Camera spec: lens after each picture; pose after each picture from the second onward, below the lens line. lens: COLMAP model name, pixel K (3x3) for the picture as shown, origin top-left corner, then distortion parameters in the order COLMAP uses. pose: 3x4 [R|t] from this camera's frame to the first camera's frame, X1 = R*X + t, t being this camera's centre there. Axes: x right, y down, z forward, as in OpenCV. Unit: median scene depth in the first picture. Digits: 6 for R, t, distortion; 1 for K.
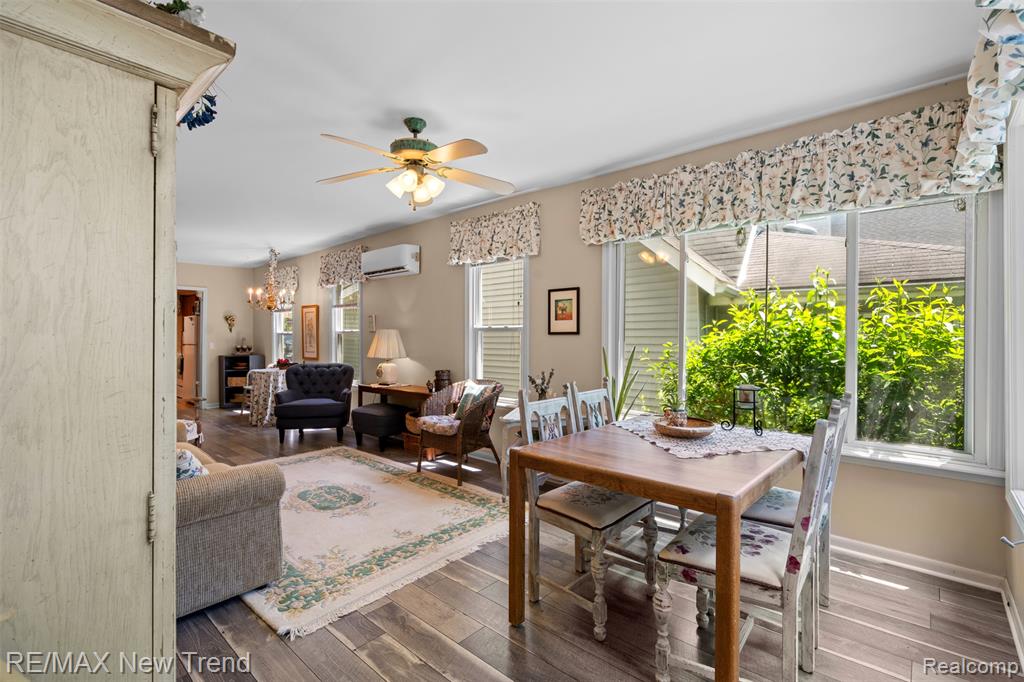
lens RADIAL K [[461.1, 0, 513.6], [0, 461.1, 327.3], [0, 0, 1]] dist [-0.001324, 0.000257]
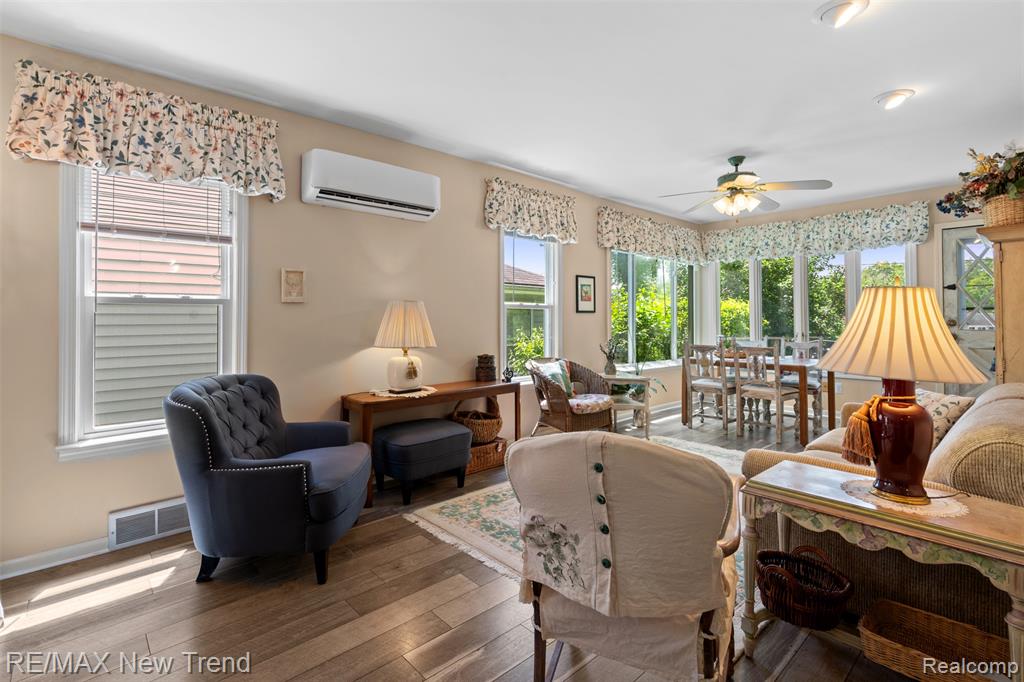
lens RADIAL K [[493.8, 0, 513.2], [0, 493.8, 310.3], [0, 0, 1]] dist [-0.001743, -0.000068]
pose [[0.090702, 0.008989, 0.995837, -1.221669], [-0.021293, 0.999748, -0.007085, 0.022068], [-0.995650, -0.020562, 0.090871, 1.059975]]
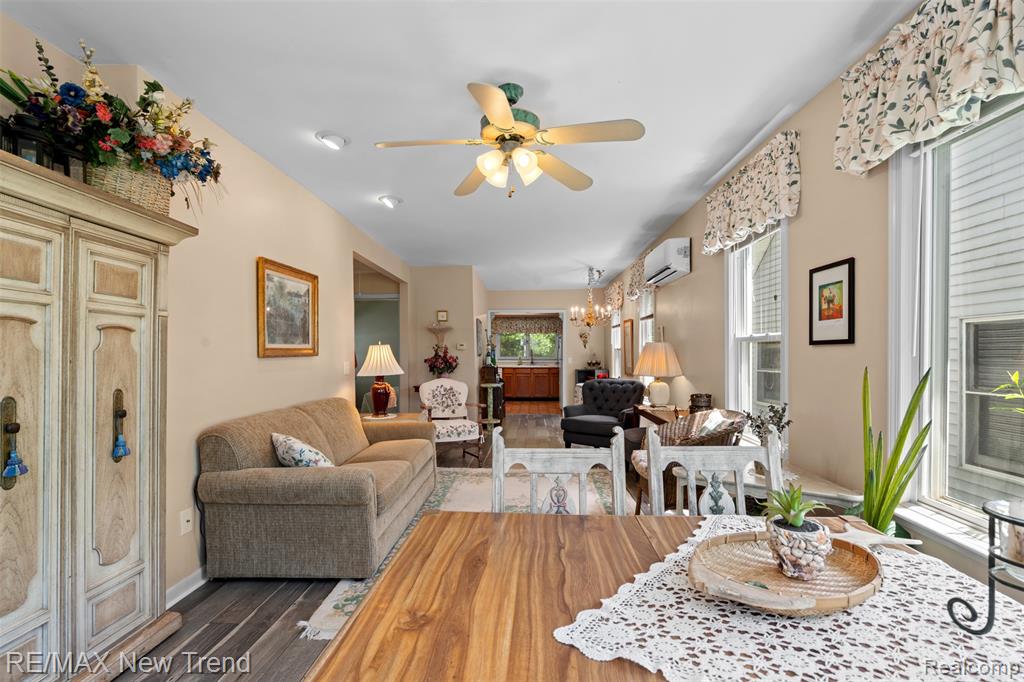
lens RADIAL K [[468.4, 0, 513.3], [0, 468.4, 348.1], [0, 0, 1]] dist [-0.002978, 0.001089]
pose [[0.634089, -0.011587, -0.773173, 0.302807], [0.019011, 0.999819, 0.000607, 0.011819], [0.773026, -0.015083, 0.634195, 0.323272]]
